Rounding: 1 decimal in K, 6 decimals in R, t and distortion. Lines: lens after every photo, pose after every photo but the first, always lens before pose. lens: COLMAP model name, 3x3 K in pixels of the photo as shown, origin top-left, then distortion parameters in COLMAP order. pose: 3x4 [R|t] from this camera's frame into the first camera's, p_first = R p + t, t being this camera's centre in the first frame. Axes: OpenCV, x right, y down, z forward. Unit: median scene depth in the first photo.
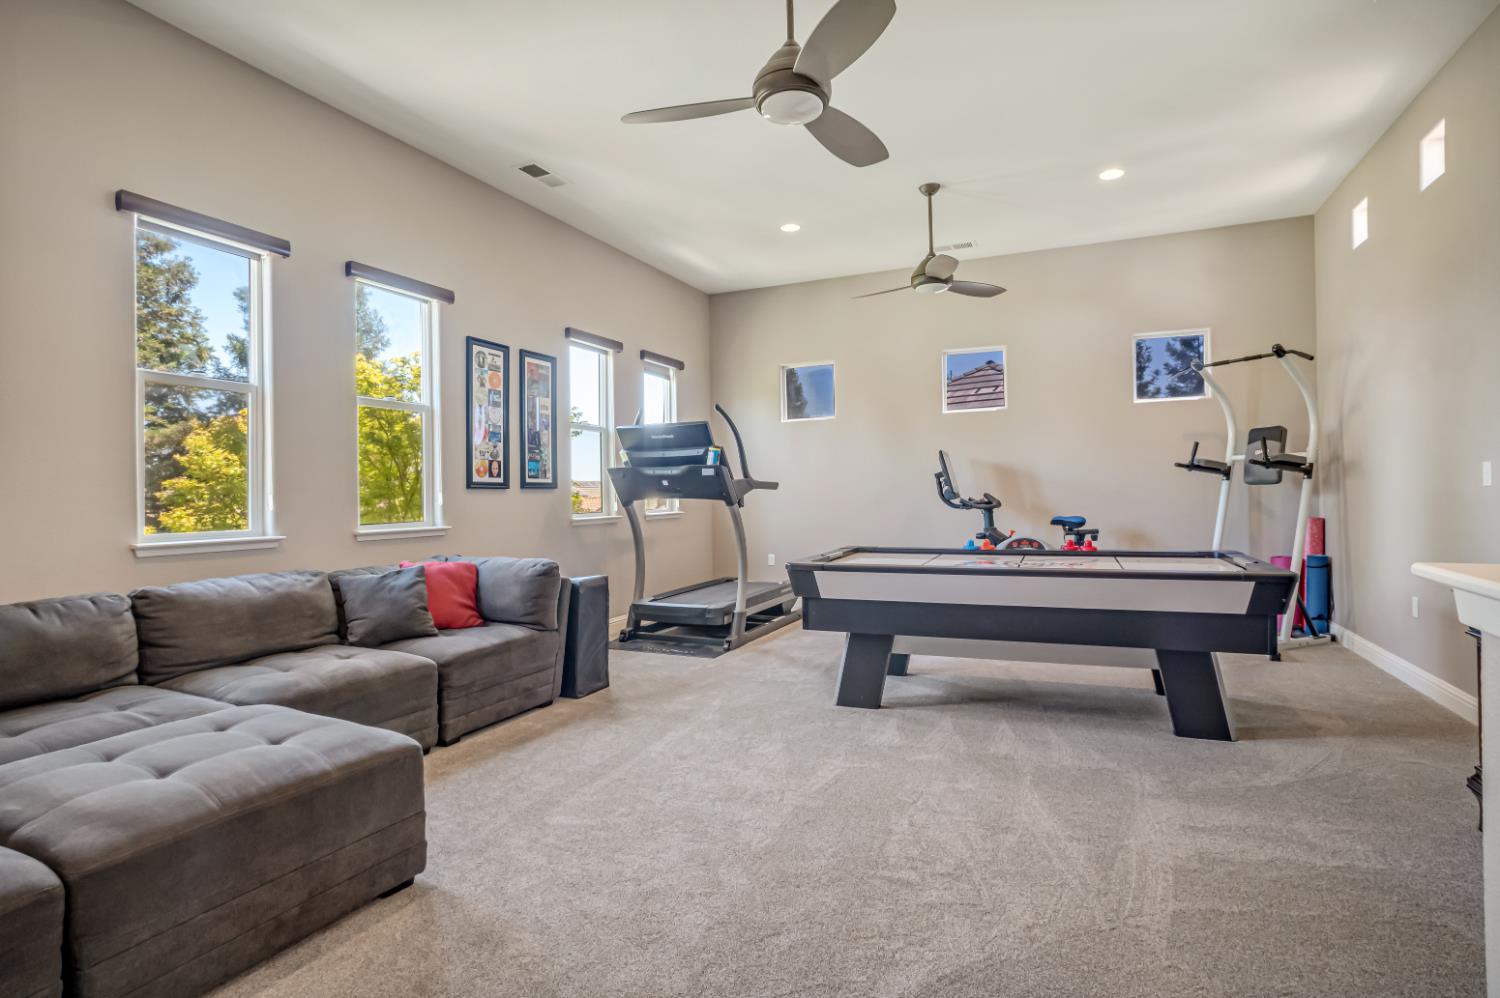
lens RADIAL K [[745.3, 0, 749.1], [0, 745.3, 494.9], [0, 0, 1]] dist [-0.031533, 0.002950]
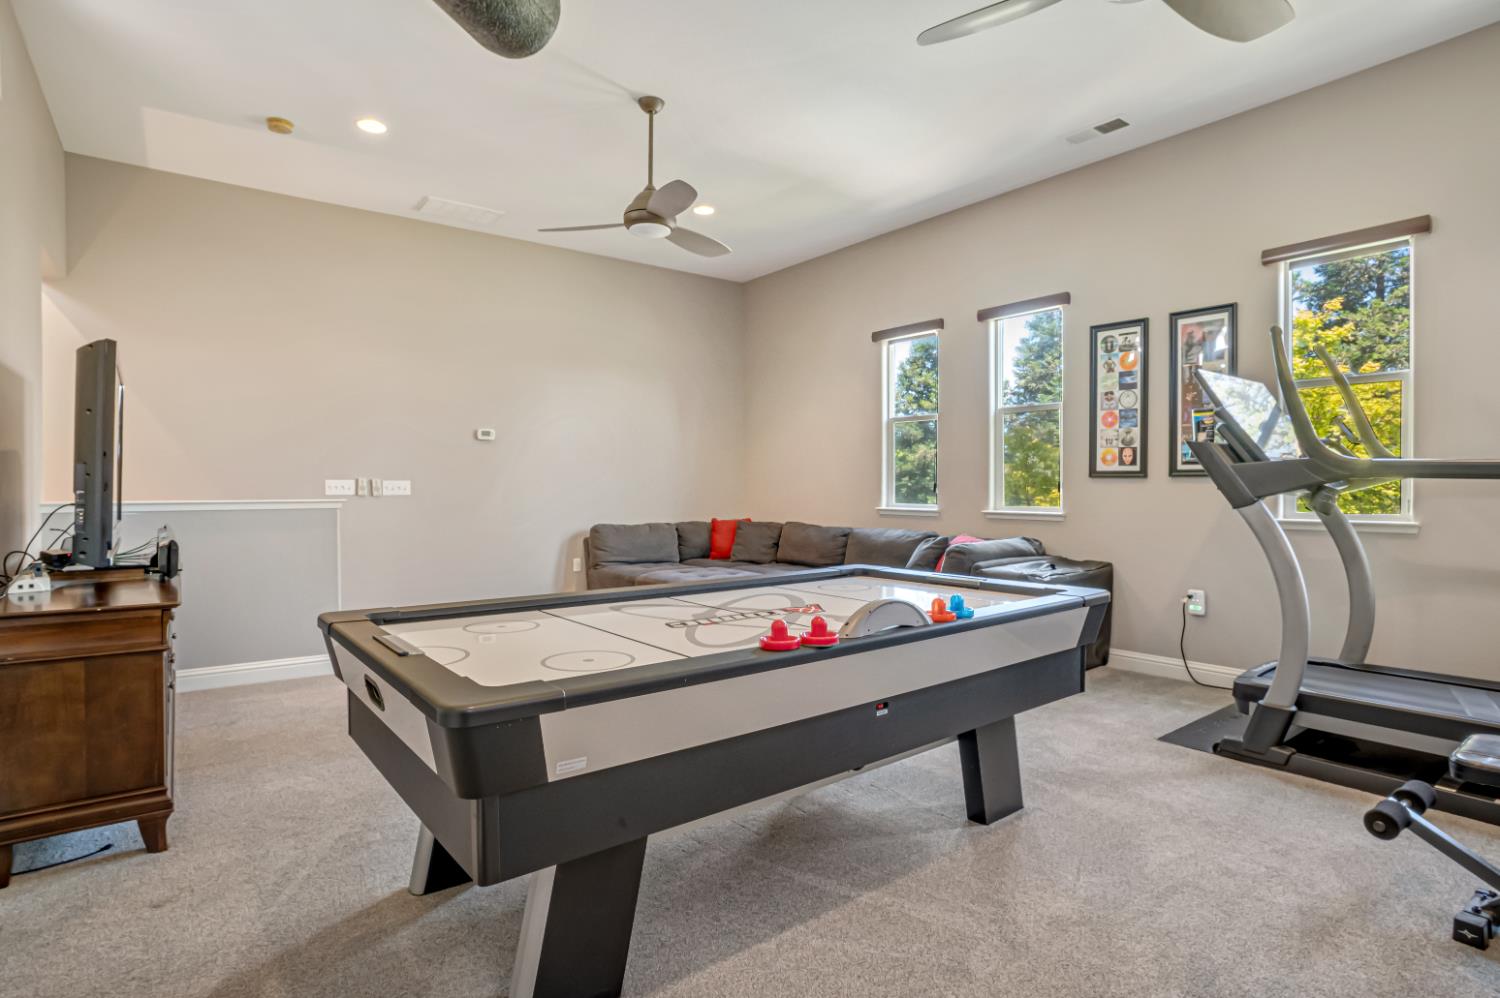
lens RADIAL K [[745.3, 0, 748.8], [0, 745.3, 489.3], [0, 0, 1]] dist [-0.031533, 0.002950]
pose [[-0.465308, 0.020894, -0.884902, 0.707193], [0.001803, 0.999742, 0.022657, -0.015514], [0.885147, 0.008947, -0.465225, 1.021995]]
